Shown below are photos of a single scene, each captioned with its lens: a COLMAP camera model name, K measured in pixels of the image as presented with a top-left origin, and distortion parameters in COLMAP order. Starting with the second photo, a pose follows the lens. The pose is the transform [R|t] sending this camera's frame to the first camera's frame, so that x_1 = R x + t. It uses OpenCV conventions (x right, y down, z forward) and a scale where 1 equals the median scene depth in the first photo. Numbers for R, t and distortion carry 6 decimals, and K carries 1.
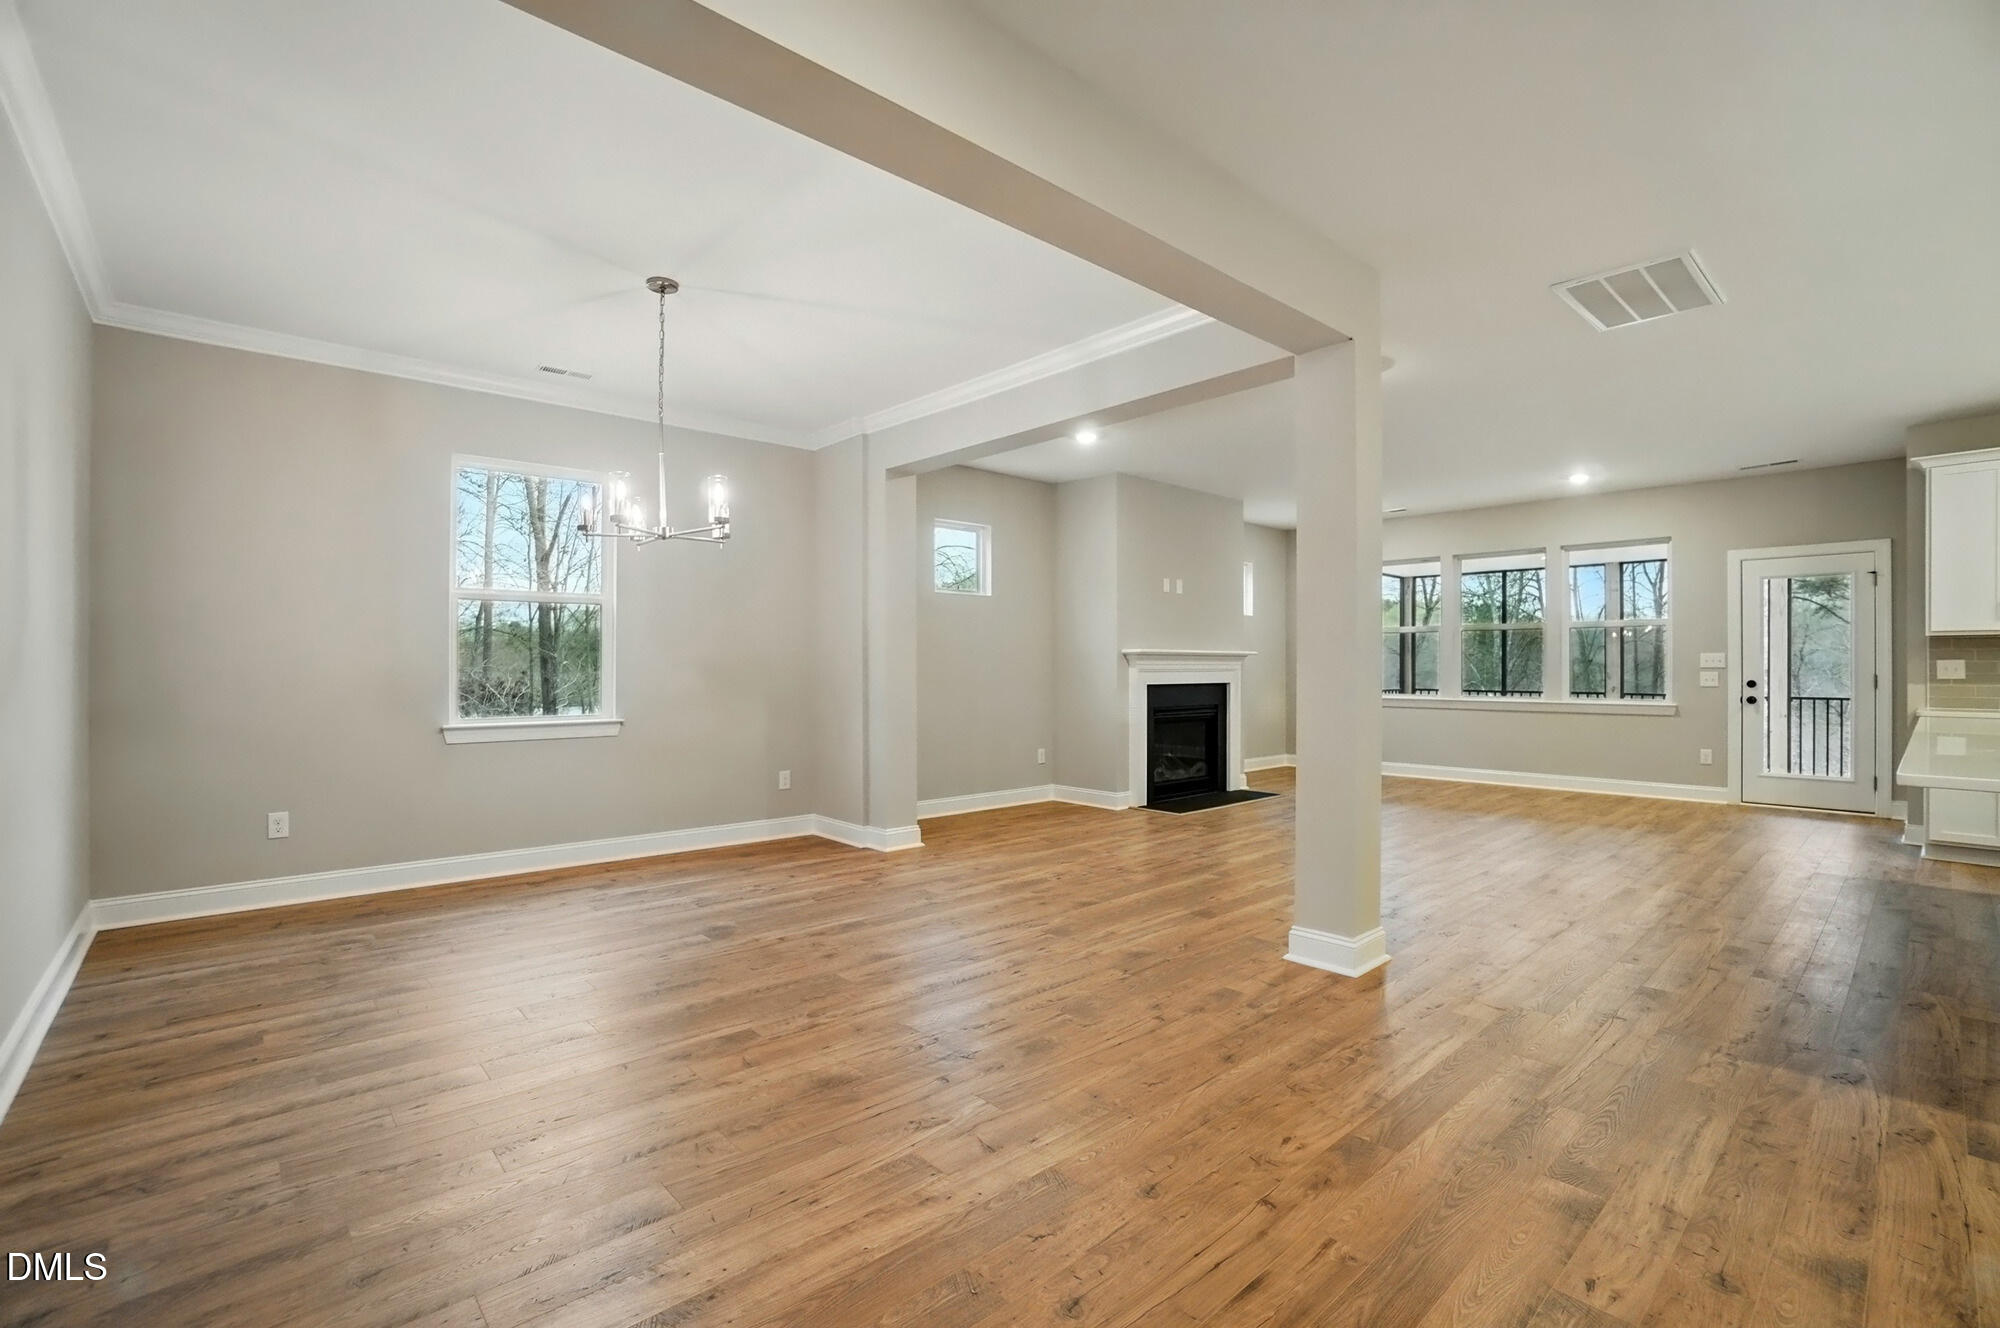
lens RADIAL K [[890.3, 0, 1005.1], [0, 890.3, 669.8], [0, 0, 1]] dist [-0.063767, 0.023548]
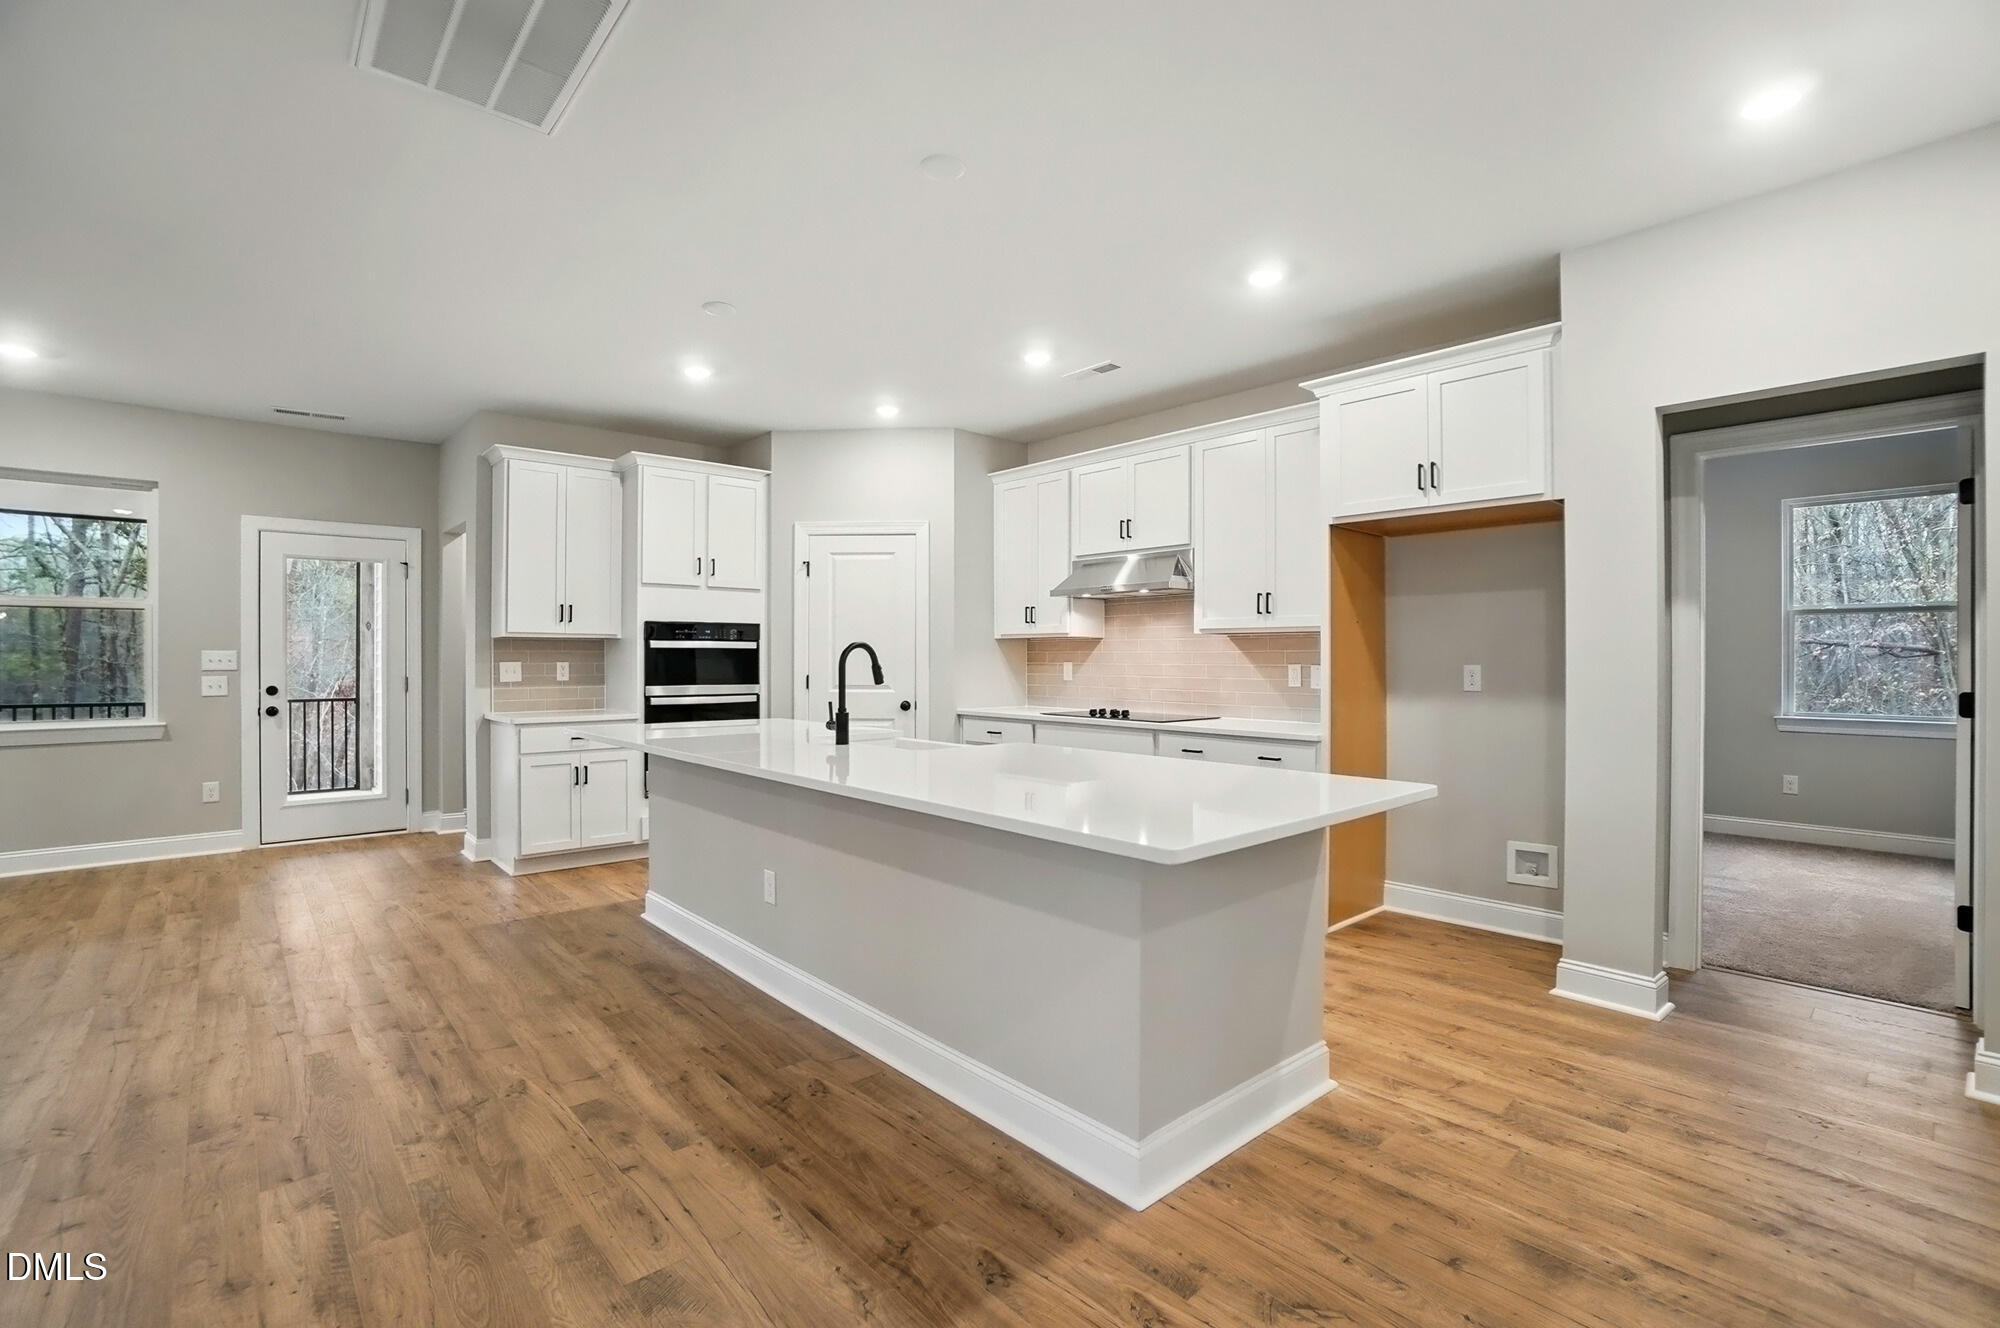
lens RADIAL K [[904.0, 0, 1000.4], [0, 904.0, 658.7], [0, 0, 1]] dist [-0.063362, 0.024848]
pose [[0.012161, -0.002146, 0.999924, 0.081278], [0.003414, 0.999992, 0.002105, -0.011482], [-0.999920, 0.003388, 0.012168, 0.318923]]
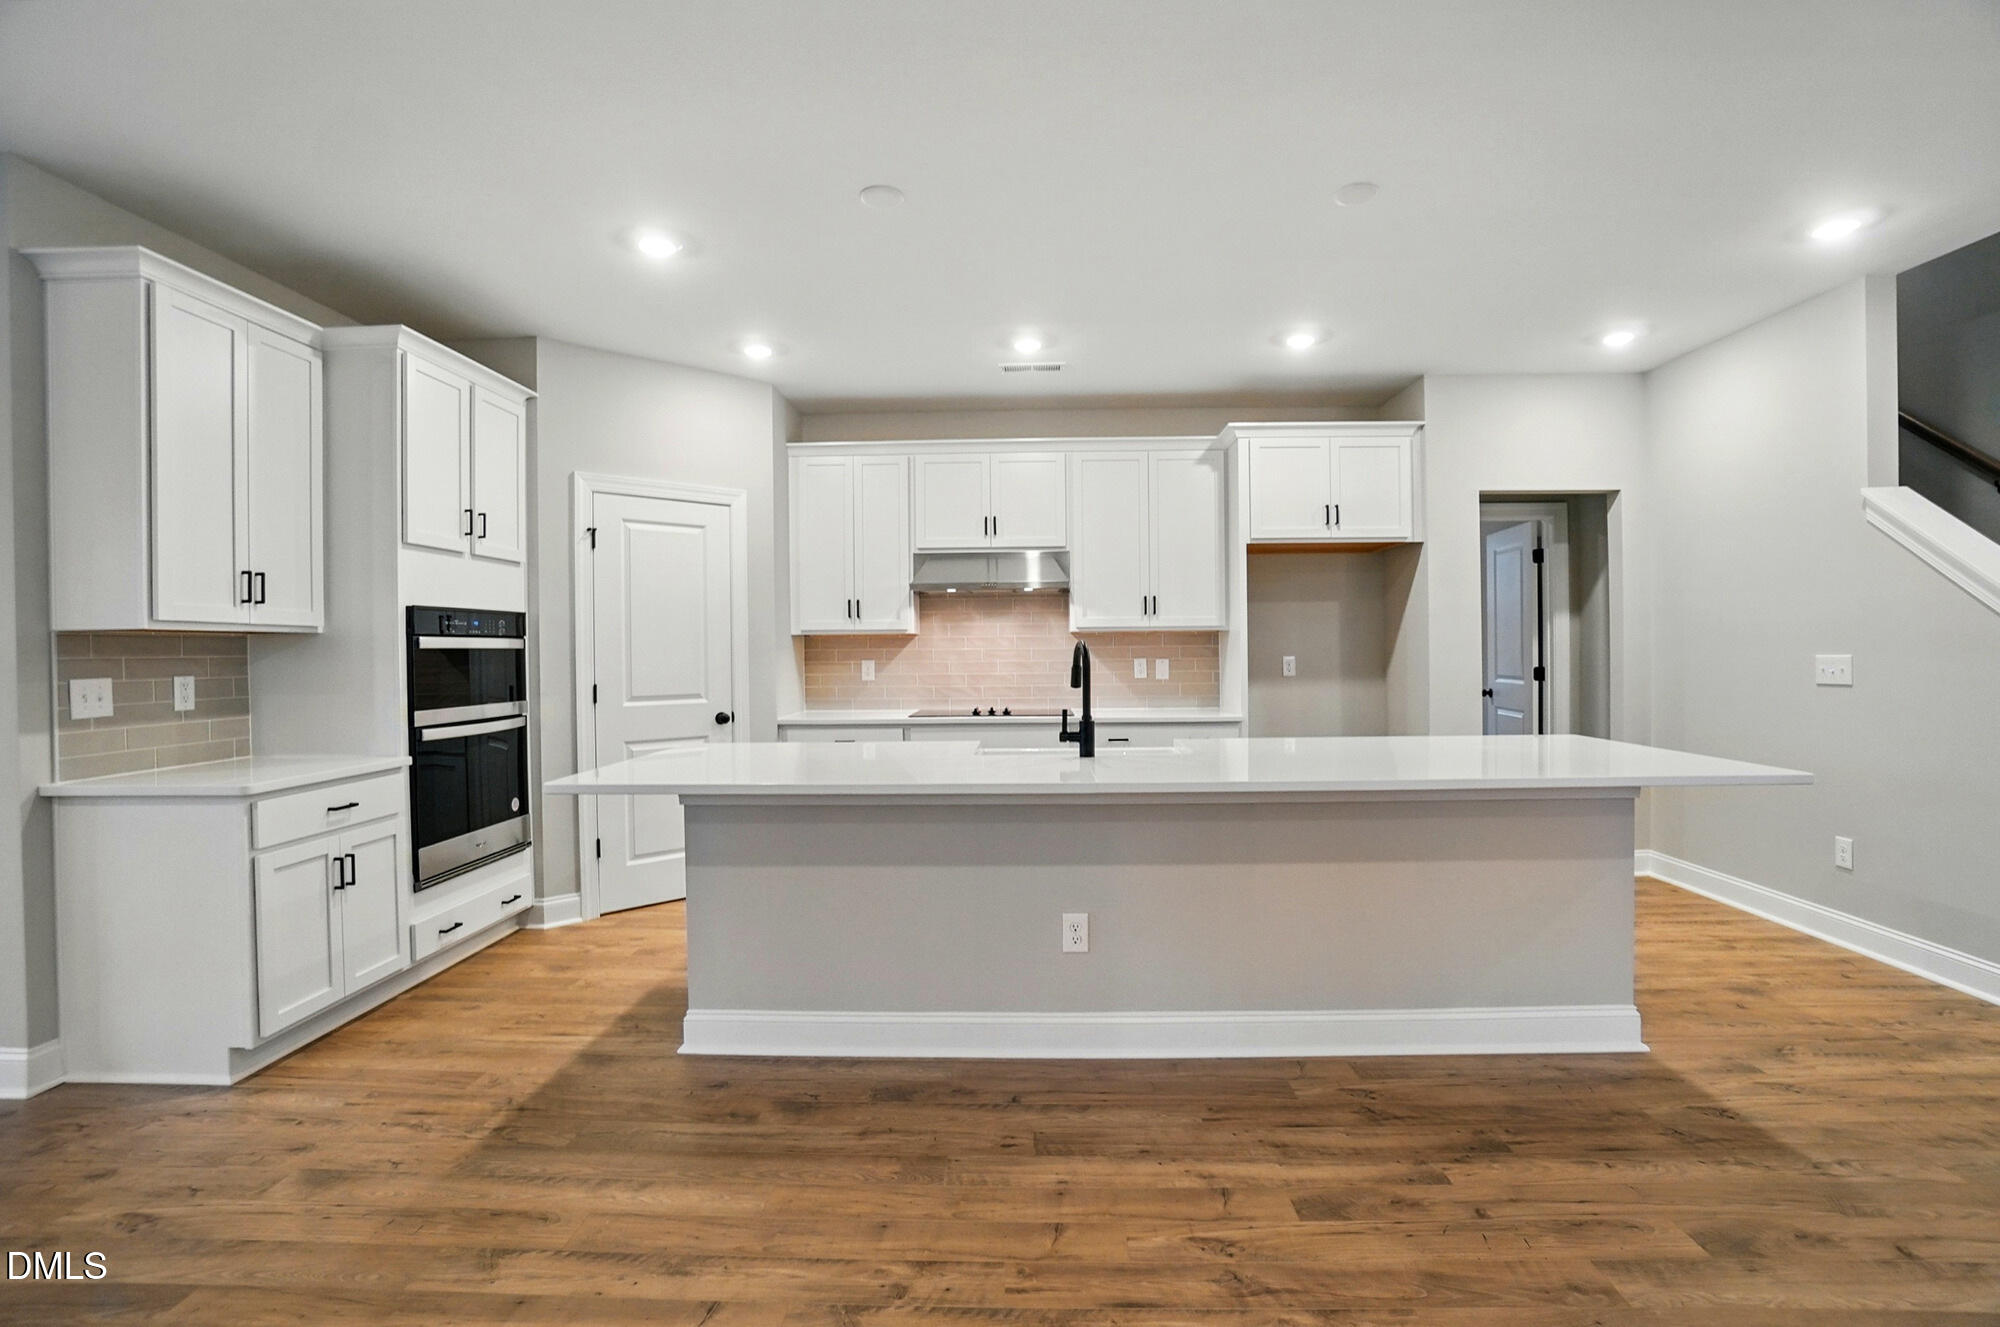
lens RADIAL K [[913.5, 0, 1006.6], [0, 913.5, 657.6], [0, 0, 1]] dist [-0.063872, 0.023008]
pose [[-0.717163, -0.000185, 0.696906, 0.284099], [0.012603, 0.999833, 0.013234, -0.017547], [-0.696792, 0.018274, -0.717041, 0.731736]]
